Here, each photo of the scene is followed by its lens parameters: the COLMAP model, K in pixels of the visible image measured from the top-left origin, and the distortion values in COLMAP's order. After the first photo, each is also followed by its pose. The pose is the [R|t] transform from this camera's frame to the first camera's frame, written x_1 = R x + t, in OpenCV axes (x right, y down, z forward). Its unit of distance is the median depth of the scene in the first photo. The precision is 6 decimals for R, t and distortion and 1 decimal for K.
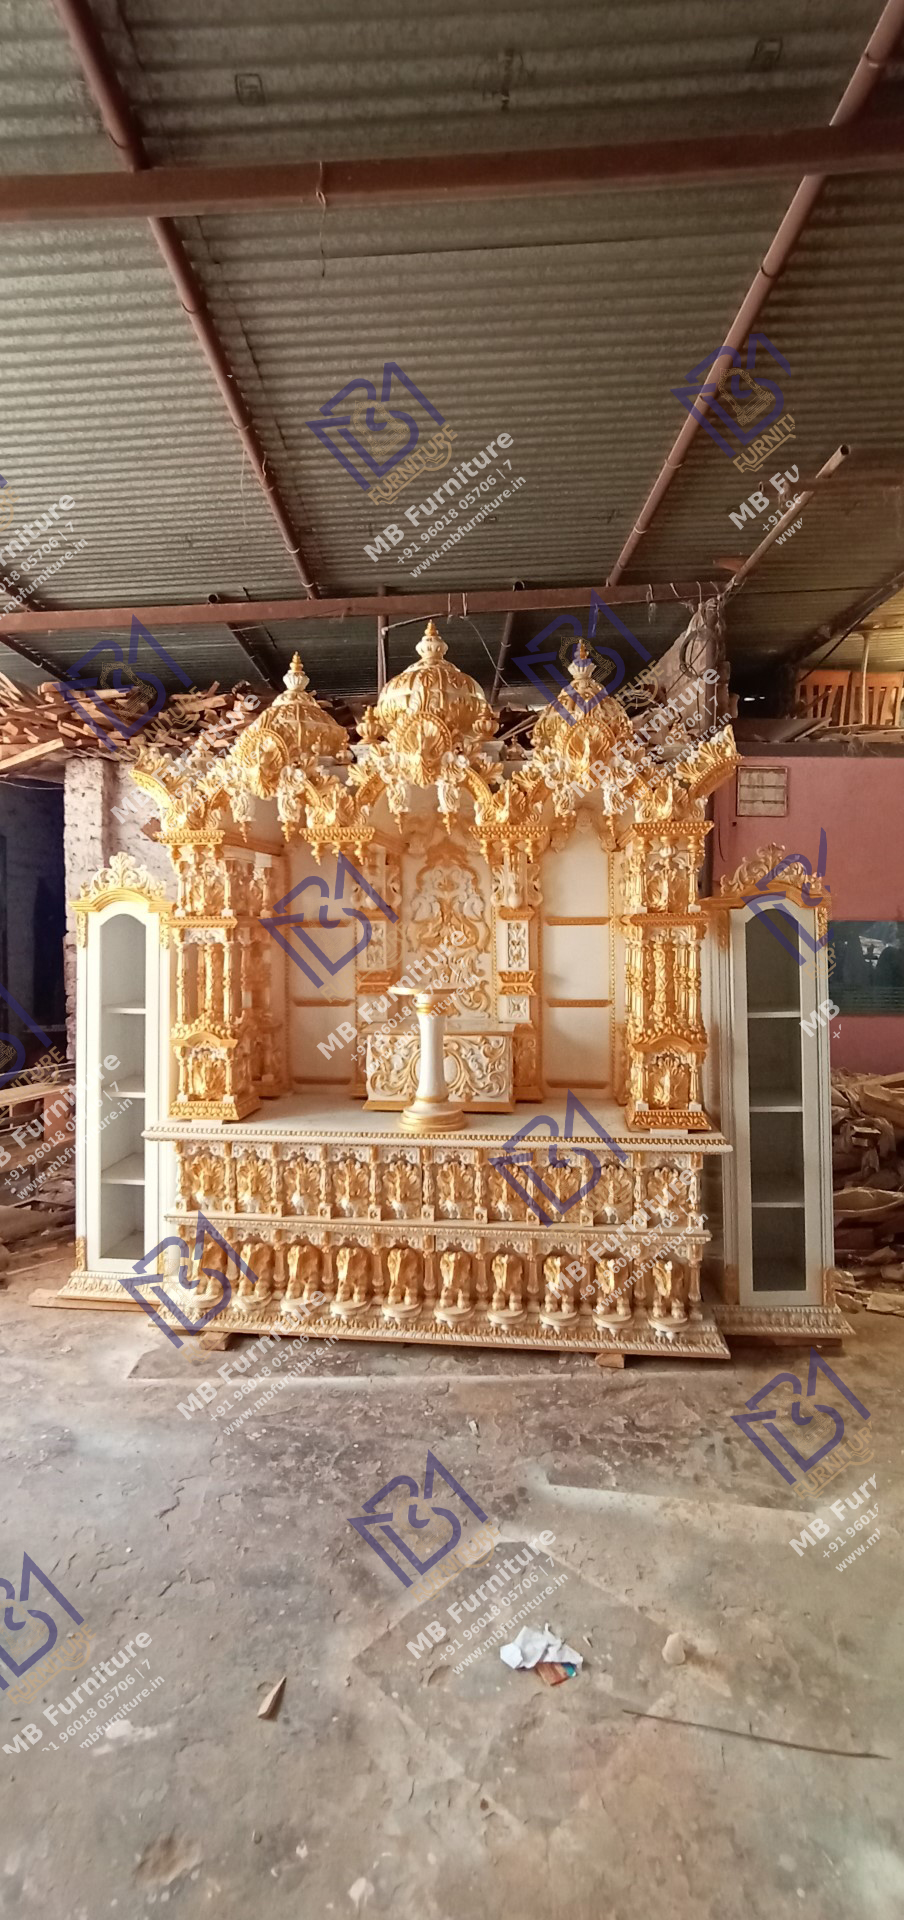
lens RADIAL K [[912.8, 0, 426.6], [0, 912.8, 931.2], [0, 0, 1]] dist [-0.033290, 0.008733]
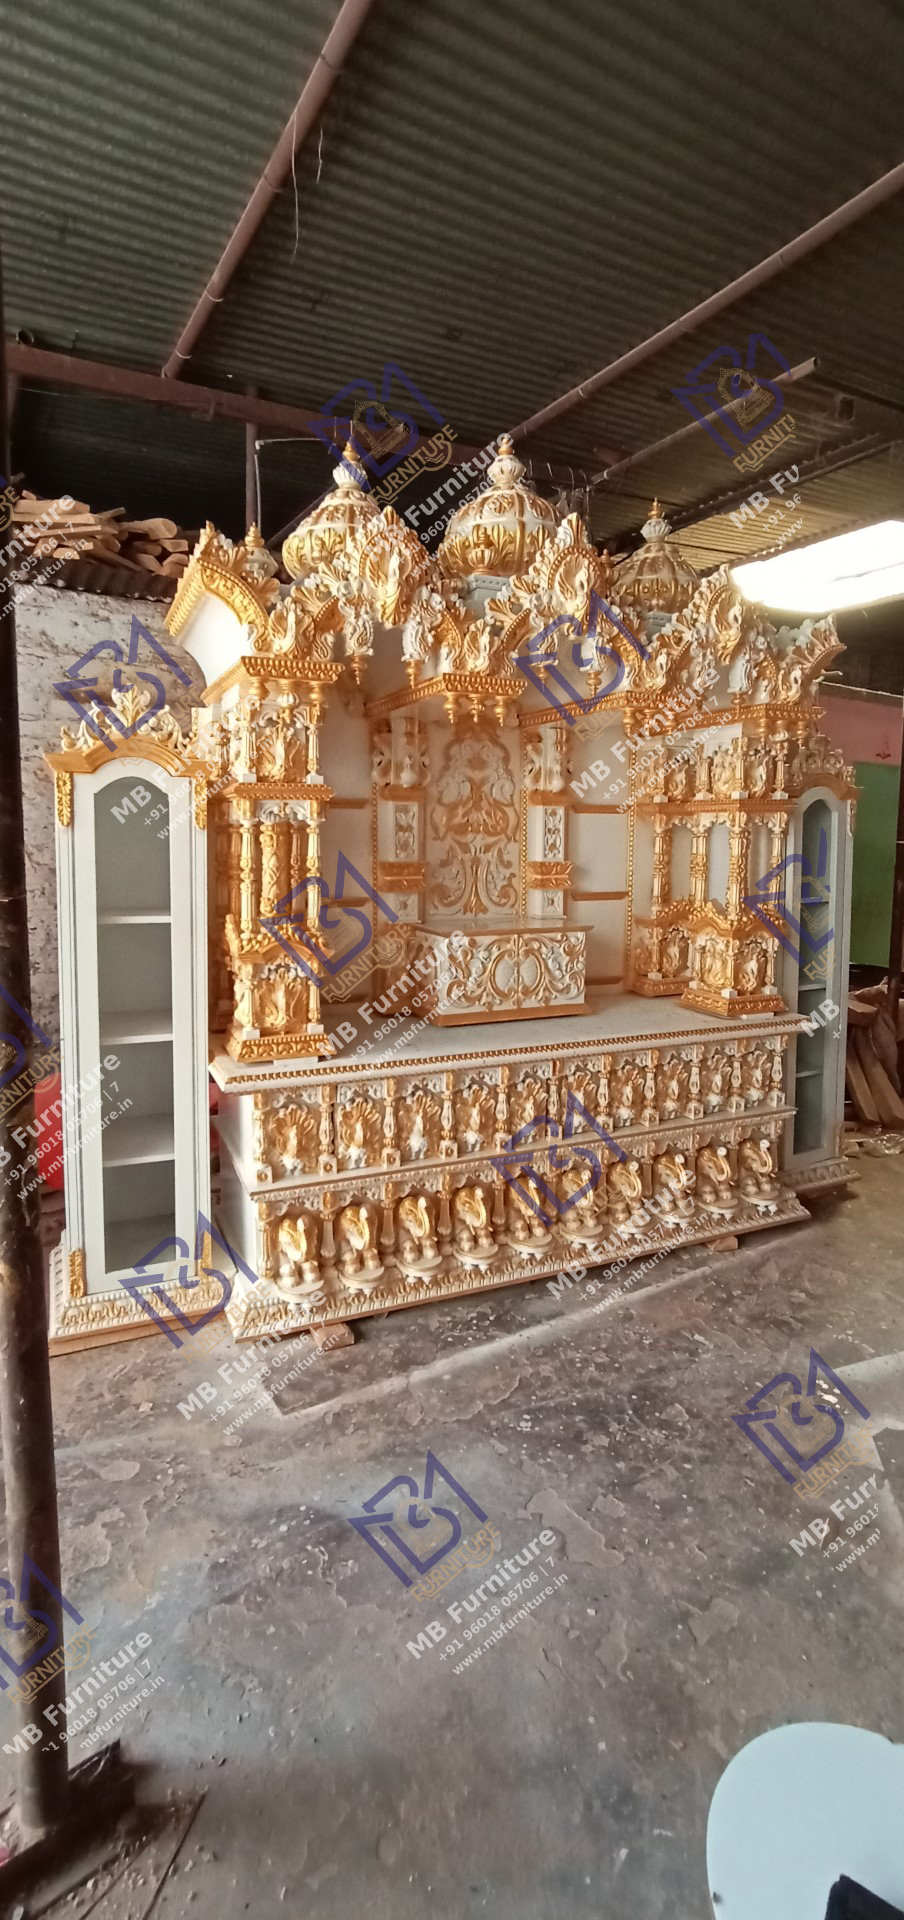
lens RADIAL K [[912.8, 0, 510.2], [0, 912.8, 937.2], [0, 0, 1]] dist [-0.033290, 0.008733]
pose [[0.845838, -0.046709, 0.531392, -0.504520], [-0.010072, 0.994583, 0.103456, 0.029408], [-0.533346, -0.092859, 0.840785, 0.296321]]
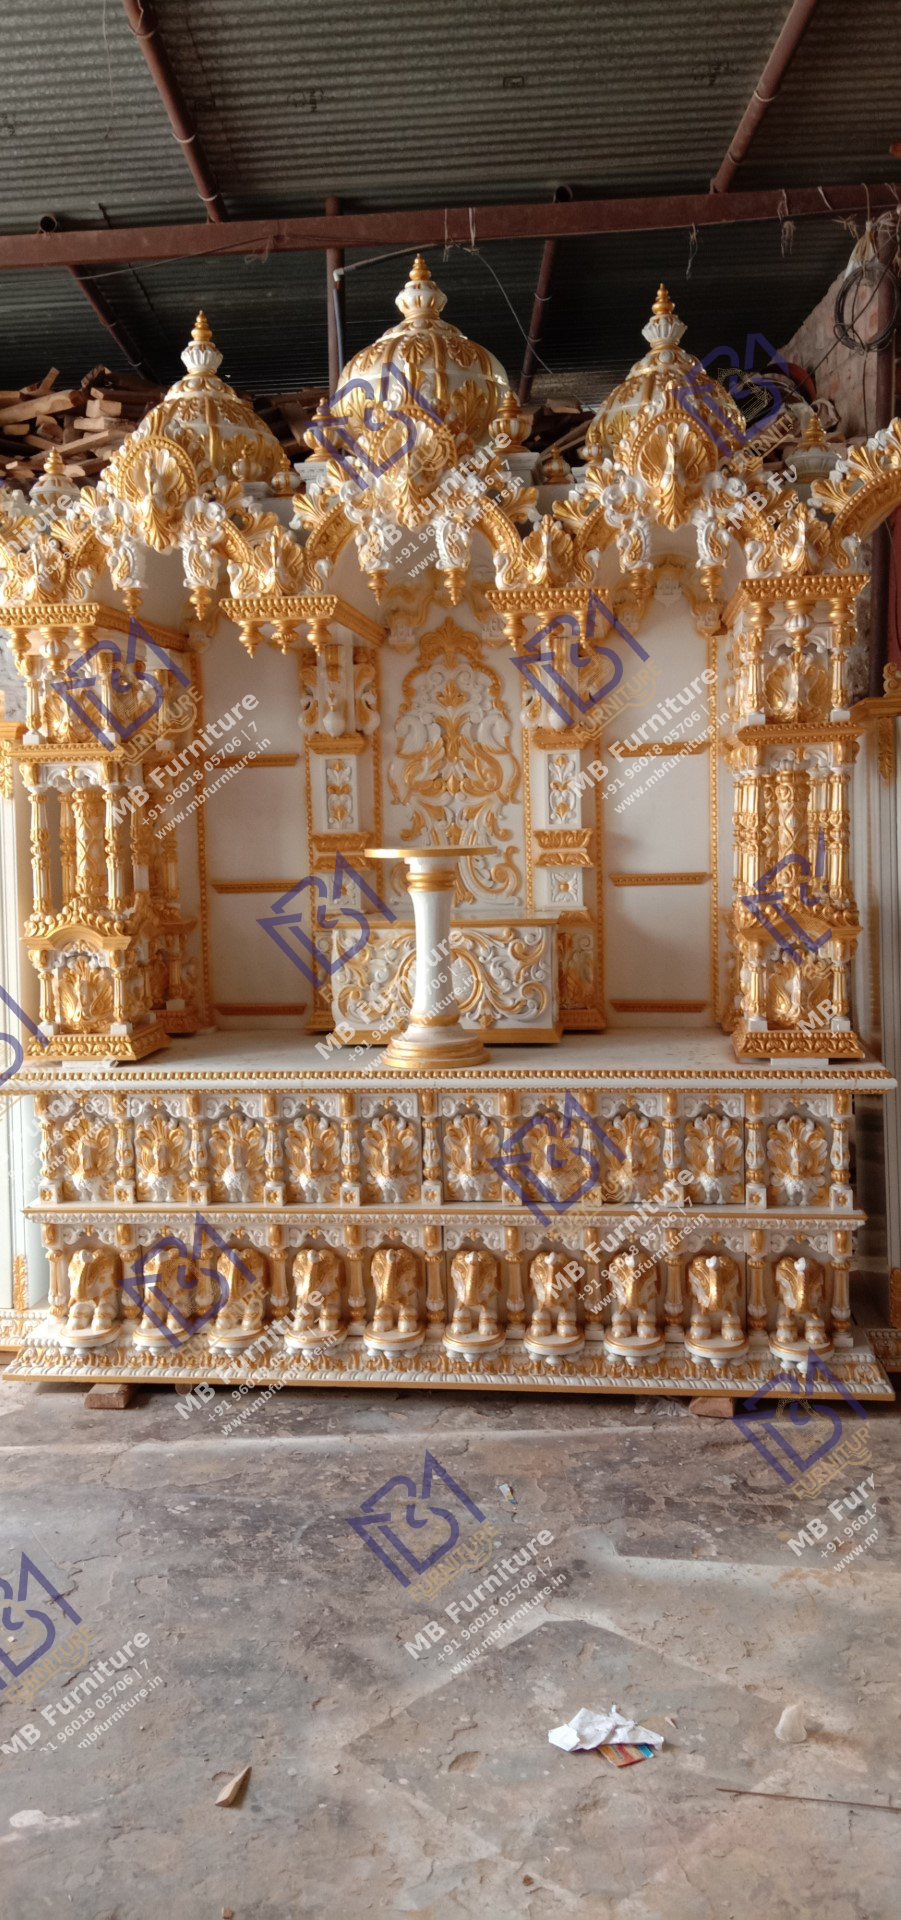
lens RADIAL K [[1574.8, 0, 431.9], [0, 1574.8, 951.5], [0, 0, 1]] dist [0.068028, -0.173160]
pose [[0.999770, -0.018396, 0.010993, -0.007455], [0.017439, 0.996512, 0.081611, 0.044034], [-0.012456, -0.081400, 0.996604, -0.116159]]
